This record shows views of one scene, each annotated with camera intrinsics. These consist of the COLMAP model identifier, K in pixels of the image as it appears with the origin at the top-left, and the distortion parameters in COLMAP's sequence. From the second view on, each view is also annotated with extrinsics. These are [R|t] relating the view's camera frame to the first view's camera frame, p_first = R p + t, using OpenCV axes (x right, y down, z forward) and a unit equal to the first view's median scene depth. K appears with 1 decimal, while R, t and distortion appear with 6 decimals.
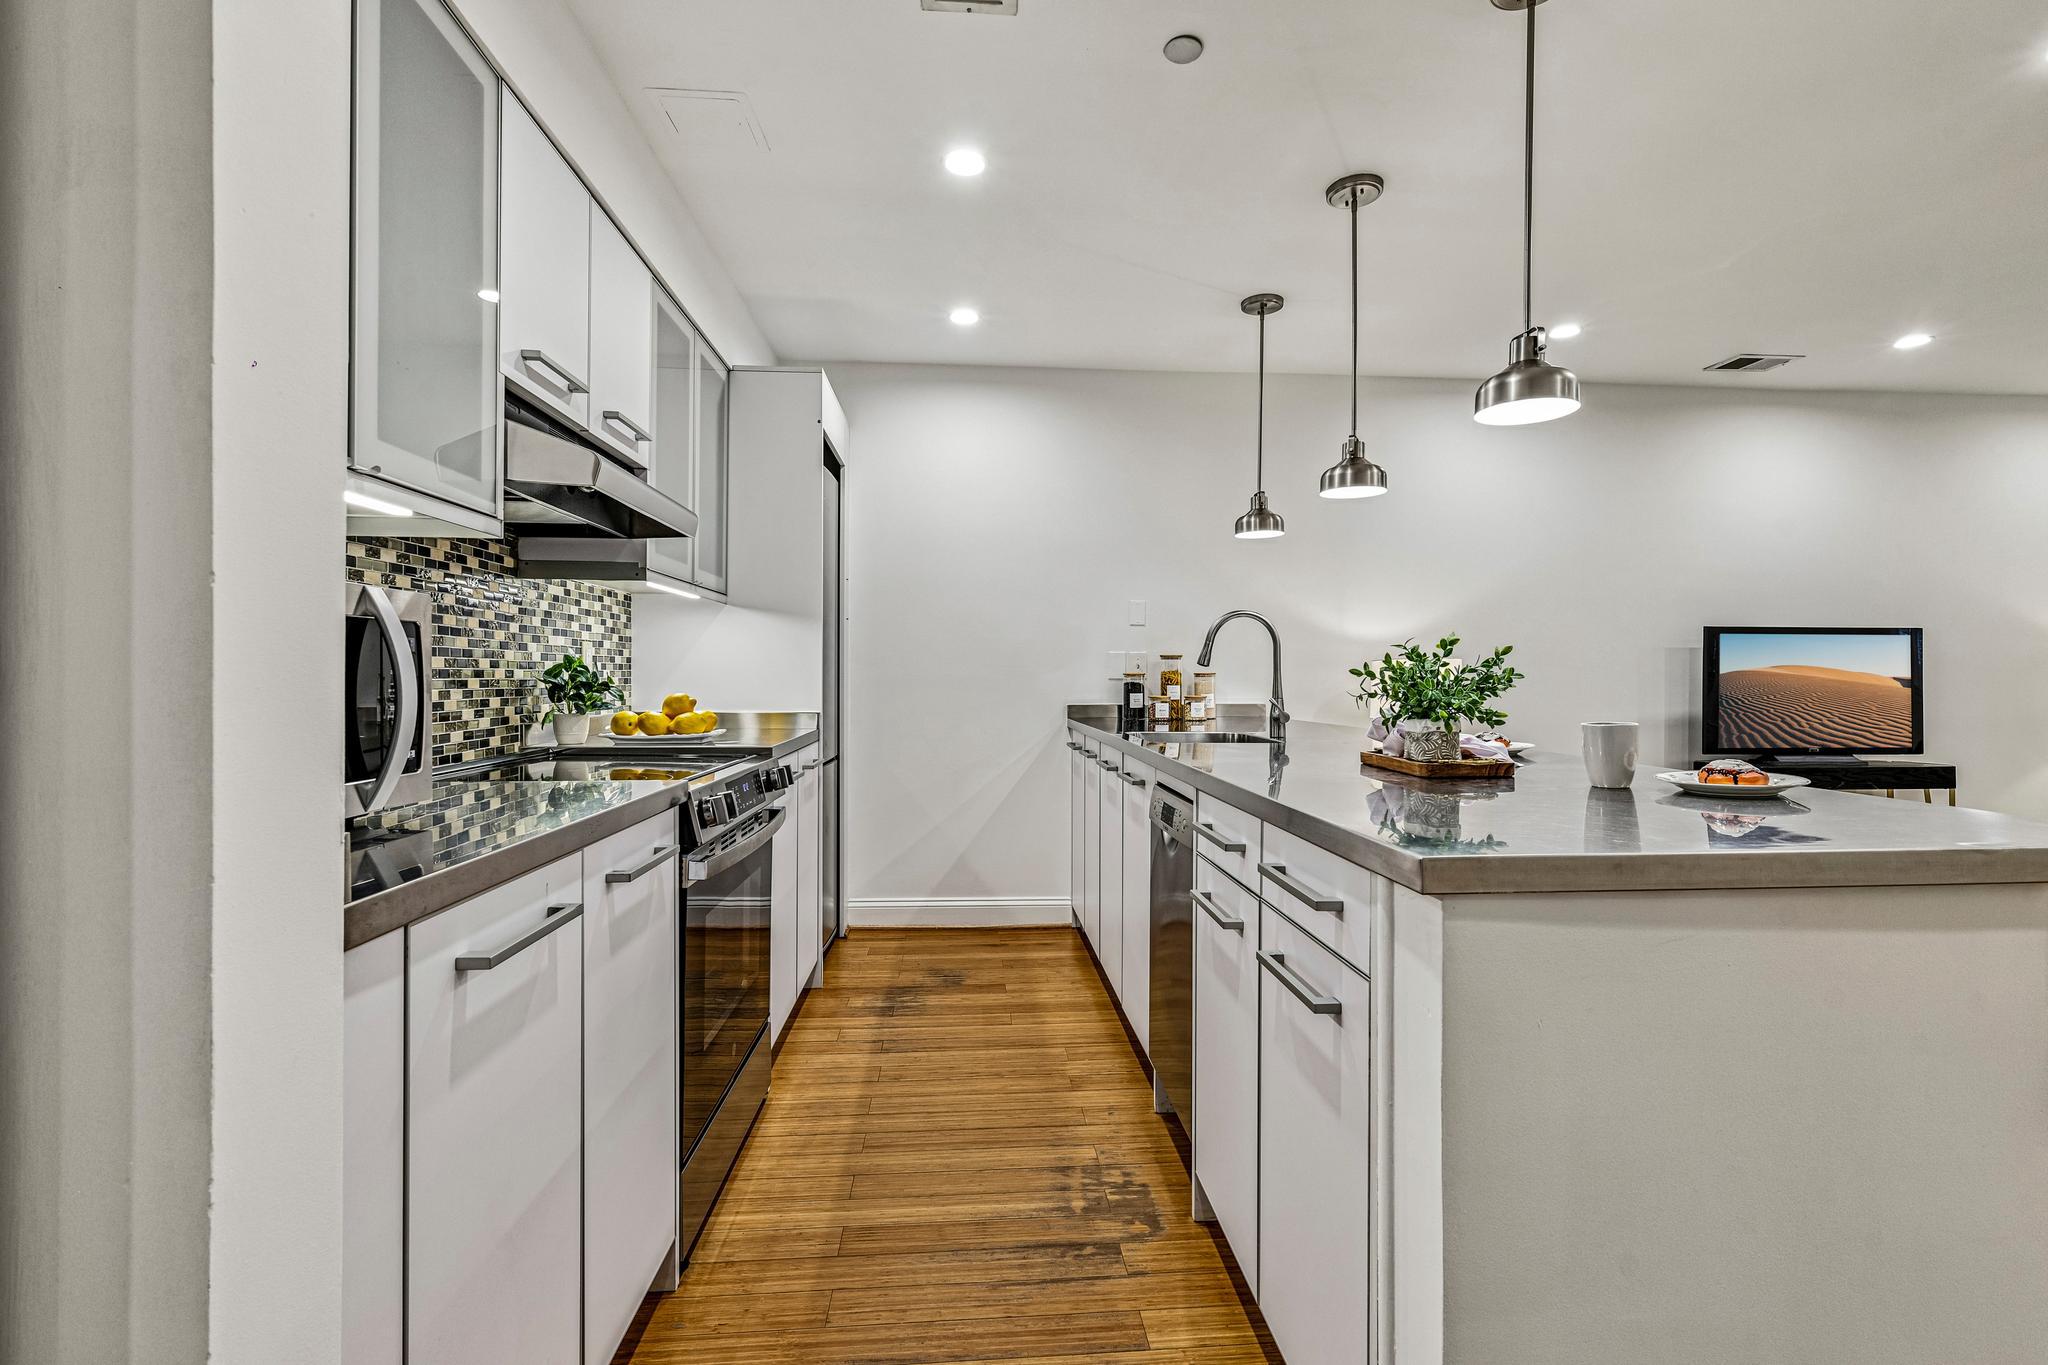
lens RADIAL K [[917.0, 0, 1018.4], [0, 917.0, 680.1], [0, 0, 1]] dist [0.003033, -0.000237]
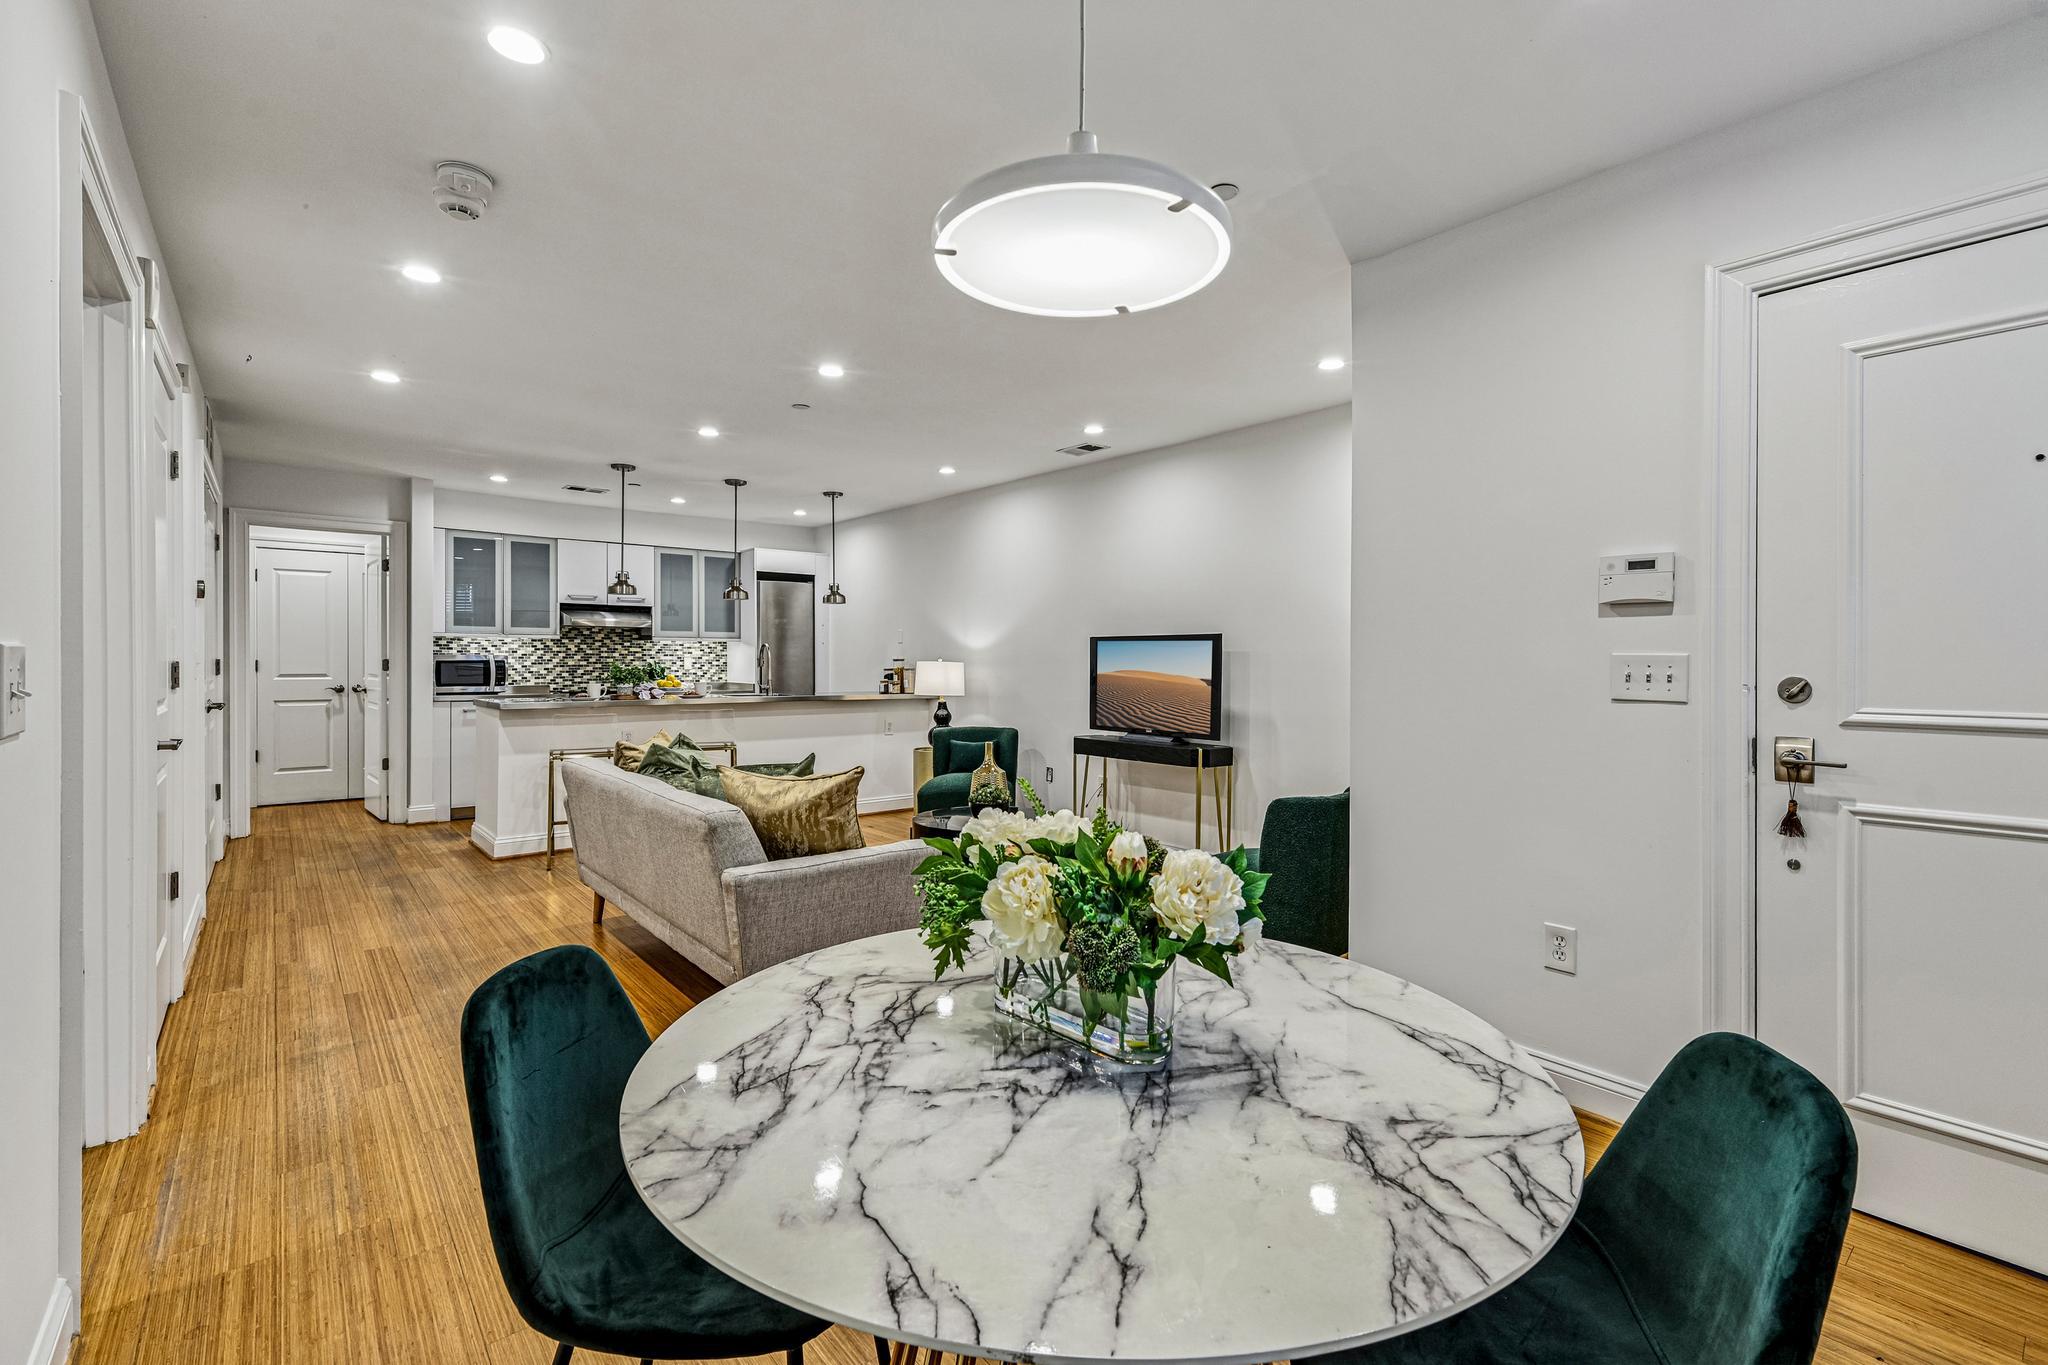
lens RADIAL K [[917.0, 0, 1017.4], [0, 917.0, 675.0], [0, 0, 1]] dist [0.003033, -0.000237]
pose [[0.579429, 0.001039, -0.815022, 2.682545], [0.001021, 0.999997, 0.002001, 0.011279], [0.815022, -0.001992, 0.579427, 0.129687]]
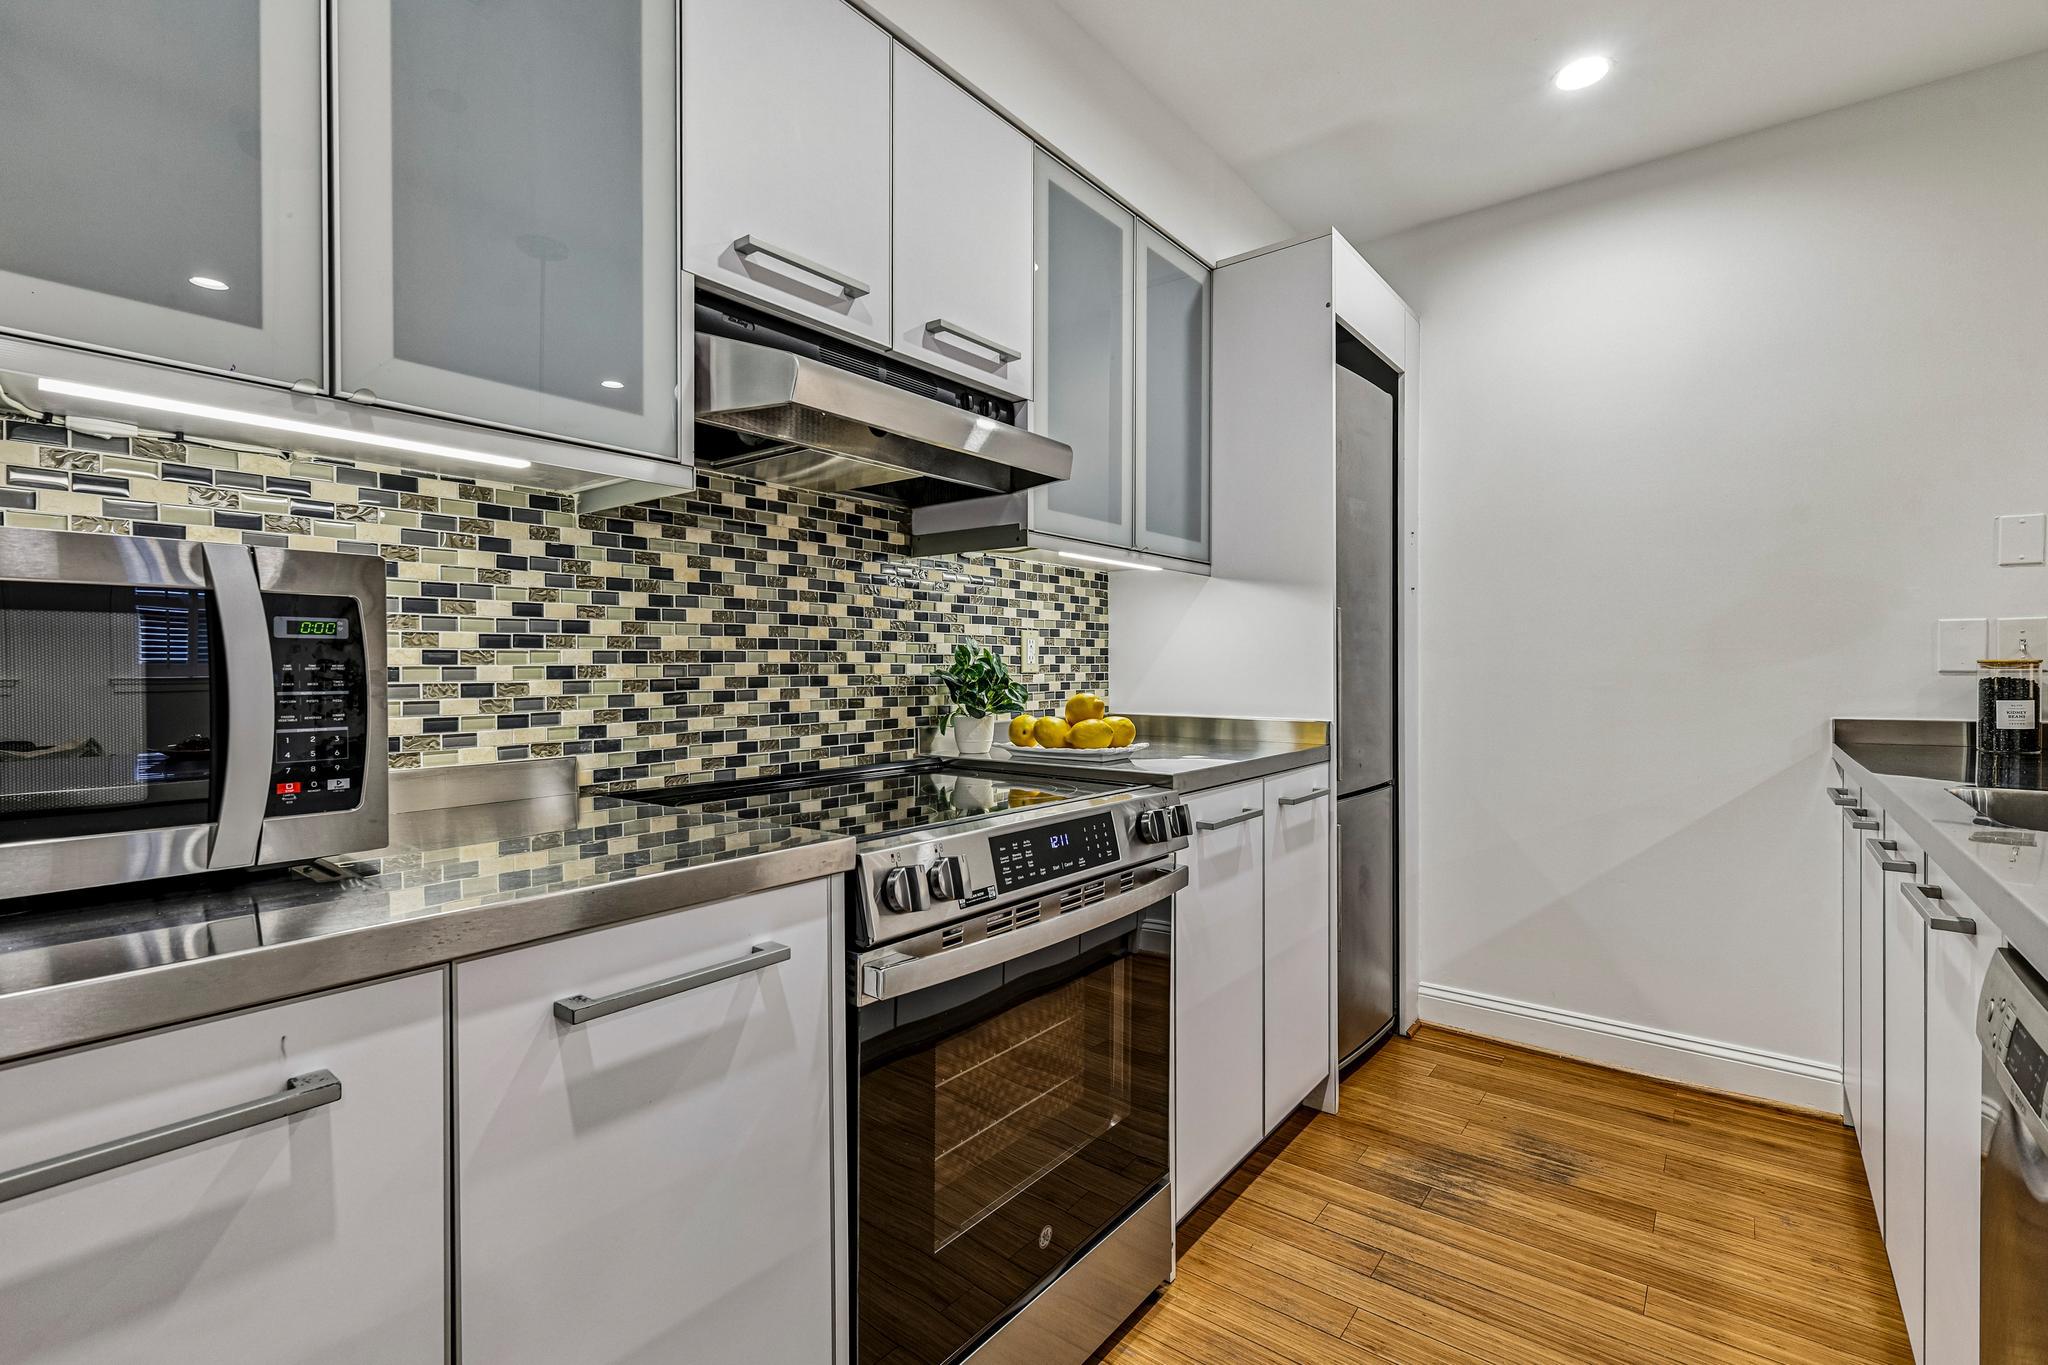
lens RADIAL K [[917.0, 0, 1012.9], [0, 917.0, 677.5], [0, 0, 1]] dist [0.003033, -0.000237]
pose [[0.740070, -0.000138, -0.672530, 0.086553], [0.002309, 0.999995, 0.002335, -0.000528], [0.672526, -0.003281, 0.740067, 0.370939]]
